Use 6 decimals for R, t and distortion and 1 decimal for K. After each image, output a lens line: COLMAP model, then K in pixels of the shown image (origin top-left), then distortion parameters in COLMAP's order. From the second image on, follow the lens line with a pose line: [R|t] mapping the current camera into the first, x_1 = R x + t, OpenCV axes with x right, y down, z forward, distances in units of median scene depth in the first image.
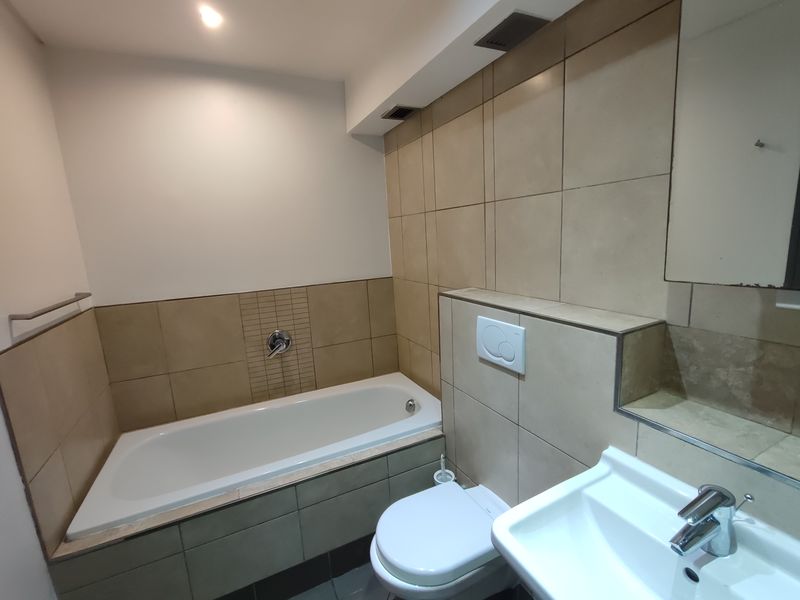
lens RADIAL K [[364.5, 0, 404.4], [0, 364.5, 300.4], [0, 0, 1]] dist [-0.004029, 0.000372]
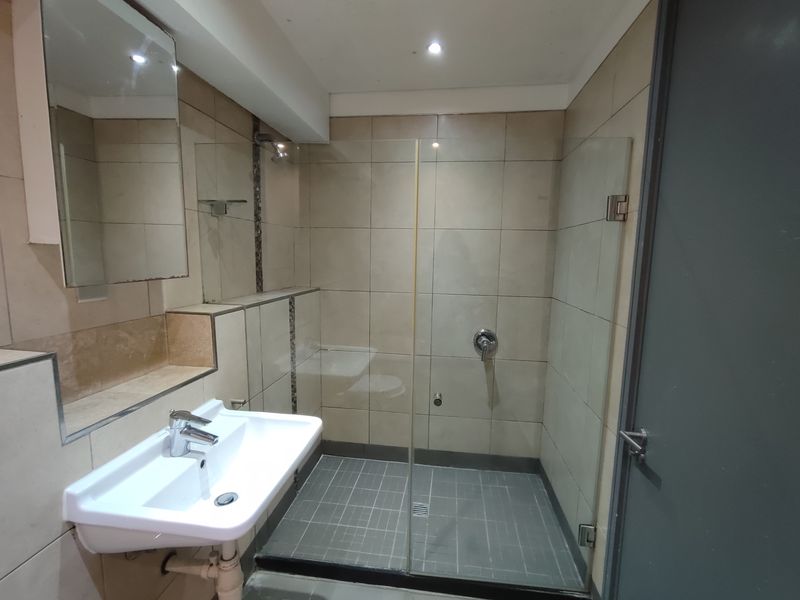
lens RADIAL K [[364.5, 0, 403.5], [0, 364.5, 301.4], [0, 0, 1]] dist [-0.004029, 0.000372]
pose [[-0.831773, -0.039258, 0.553726, -0.632032], [0.115697, 0.963331, 0.242090, -0.158764], [-0.542925, 0.265429, -0.796731, 1.321443]]
